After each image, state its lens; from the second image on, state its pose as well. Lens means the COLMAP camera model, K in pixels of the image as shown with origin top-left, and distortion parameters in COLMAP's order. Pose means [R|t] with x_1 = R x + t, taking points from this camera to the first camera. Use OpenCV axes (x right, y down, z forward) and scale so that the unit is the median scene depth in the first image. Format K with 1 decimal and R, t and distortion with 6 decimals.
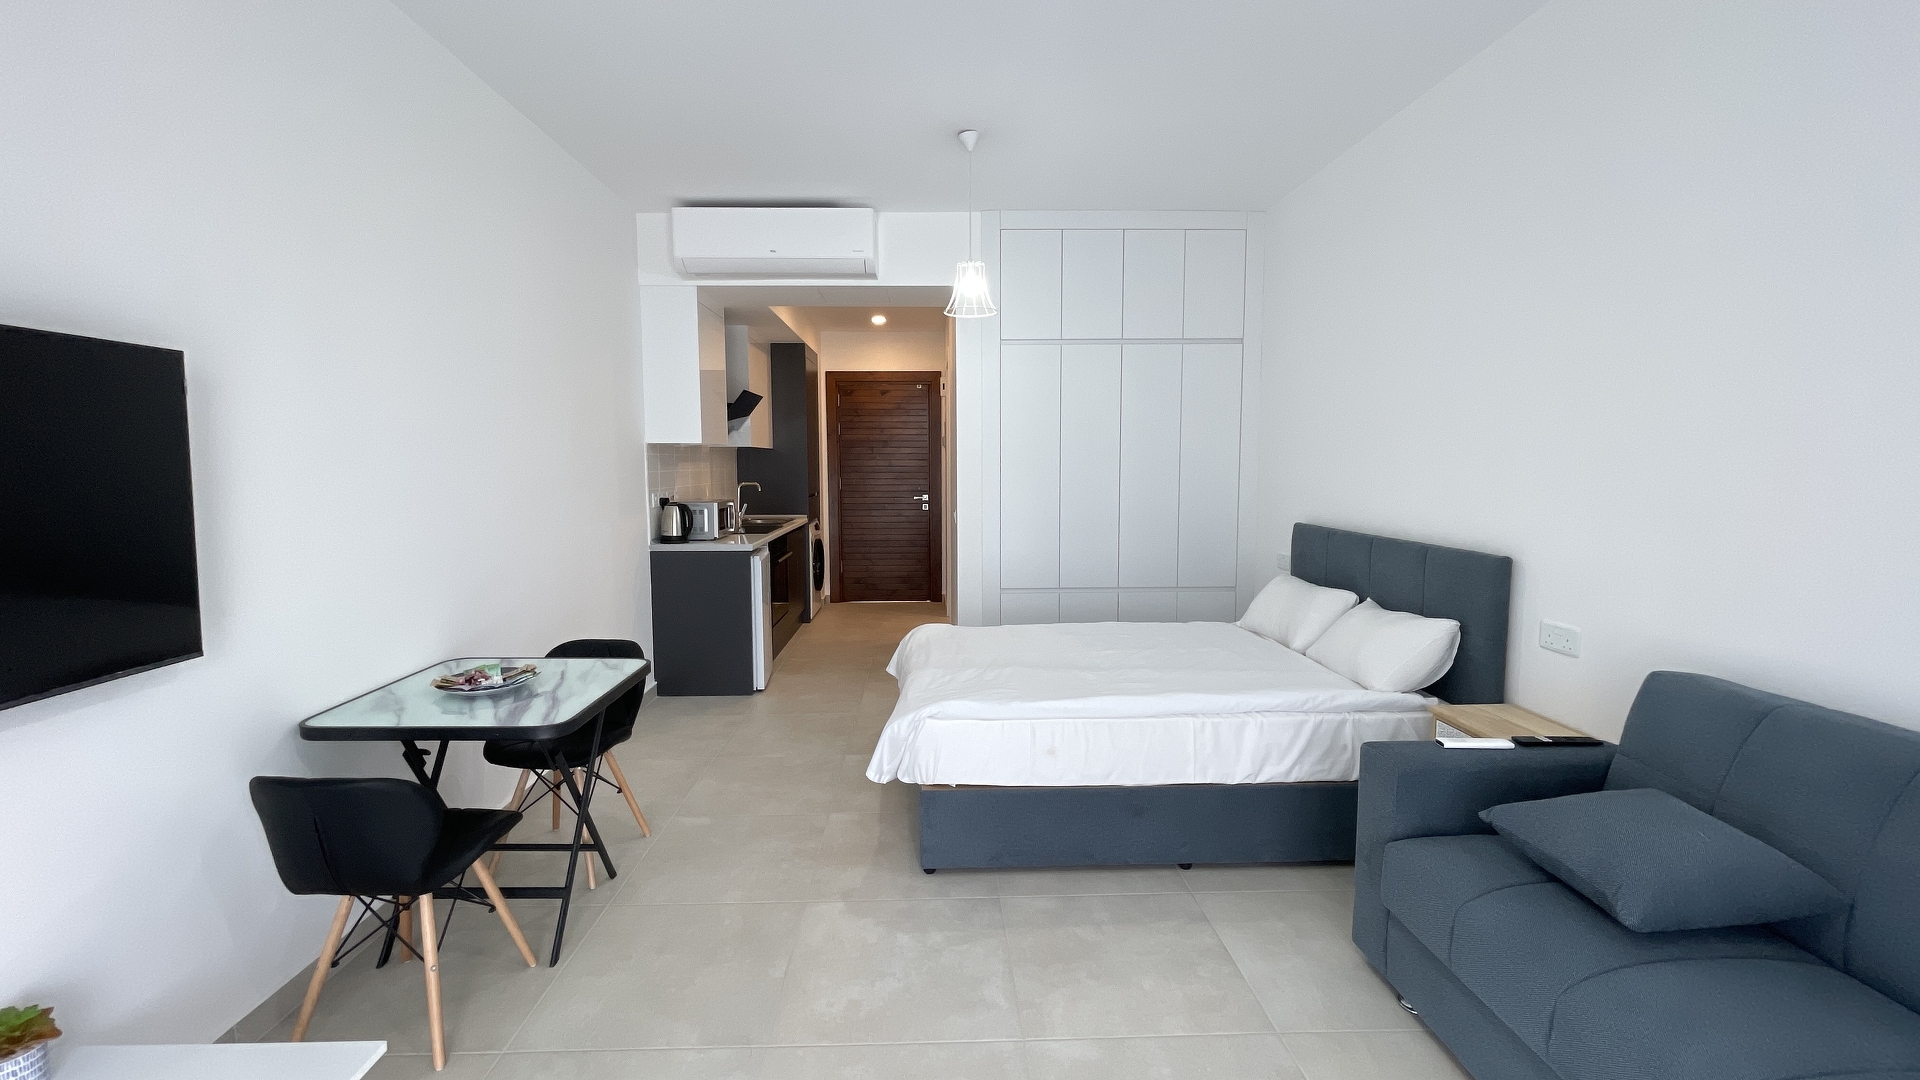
lens RADIAL K [[783.1, 0, 946.7], [0, 783.1, 534.9], [0, 0, 1]] dist [-0.001115, 0.000552]
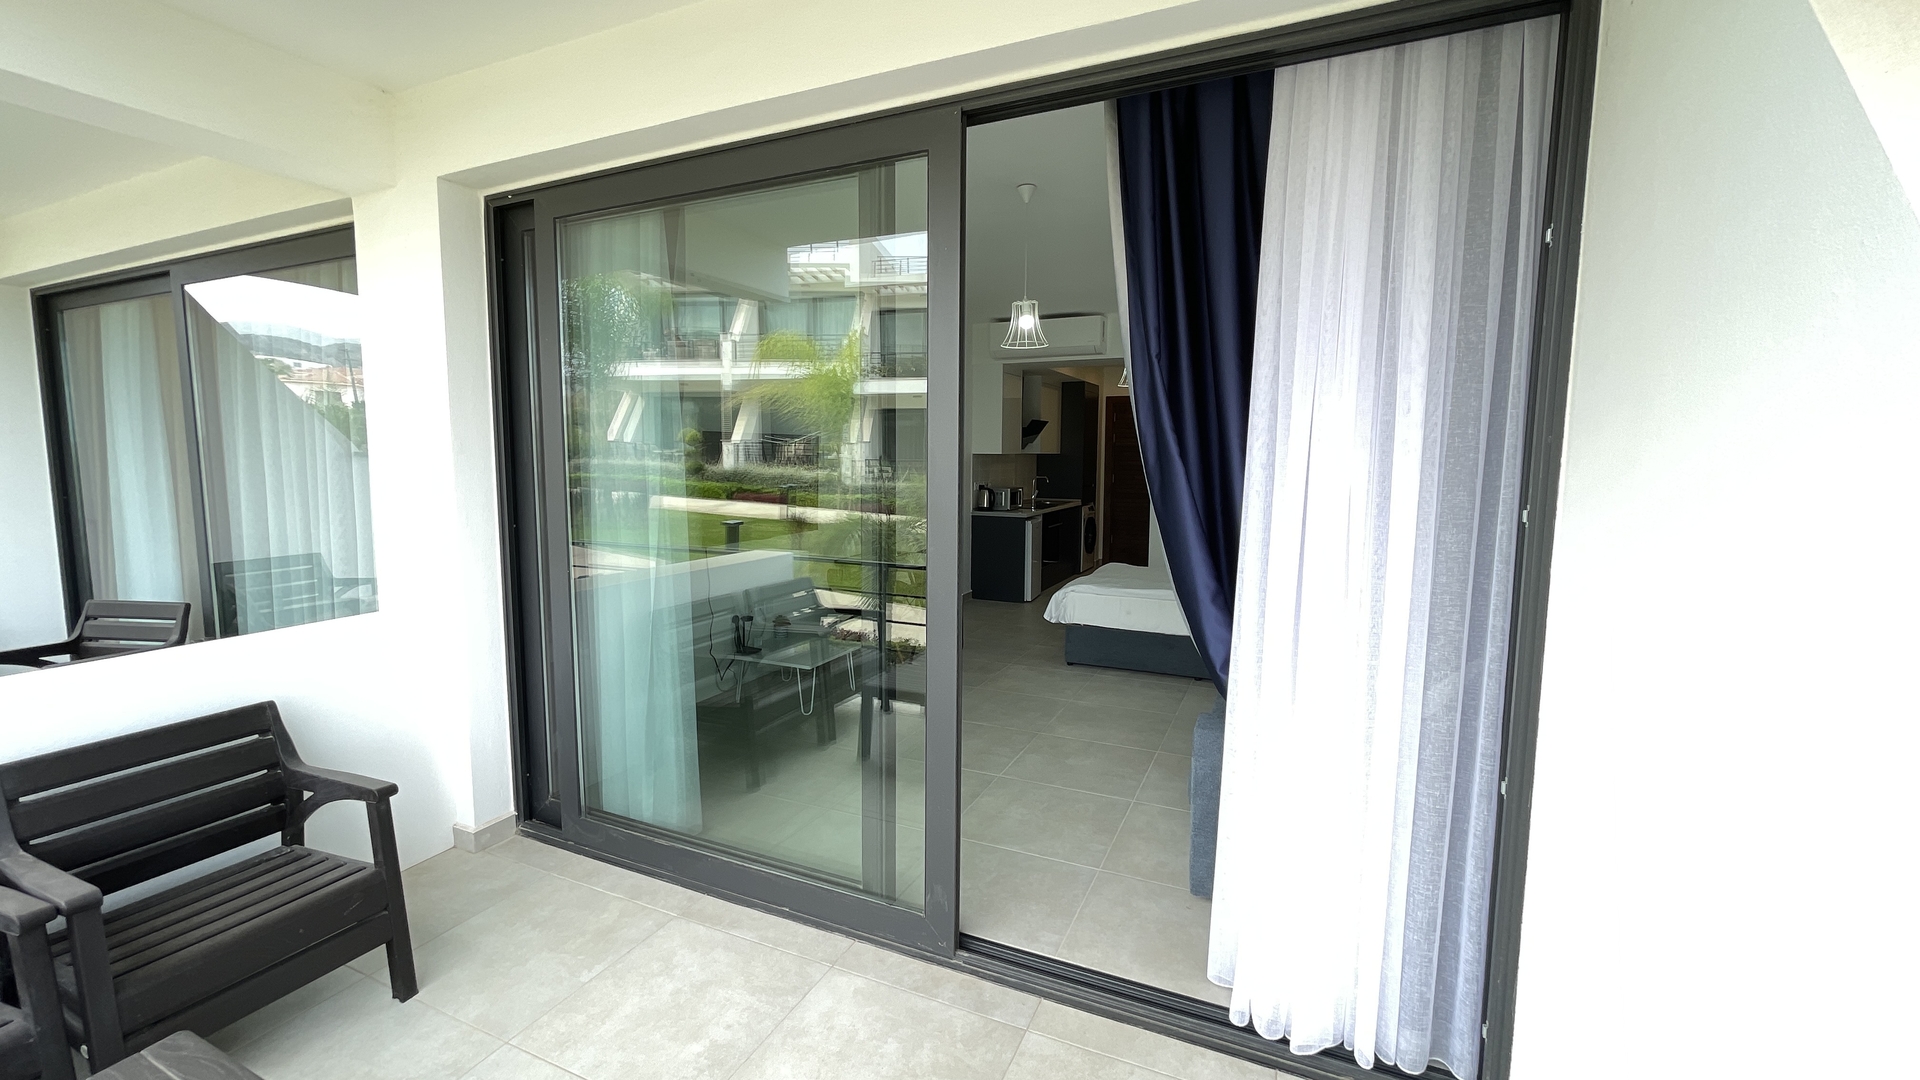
lens RADIAL K [[783.1, 0, 946.7], [0, 783.1, 534.9], [0, 0, 1]] dist [-0.001115, 0.000552]
pose [[0.897597, 0.050146, -0.437956, 0.333892], [-0.045804, 0.998741, 0.020480, 0.030451], [0.438431, 0.001677, 0.898763, -0.589865]]
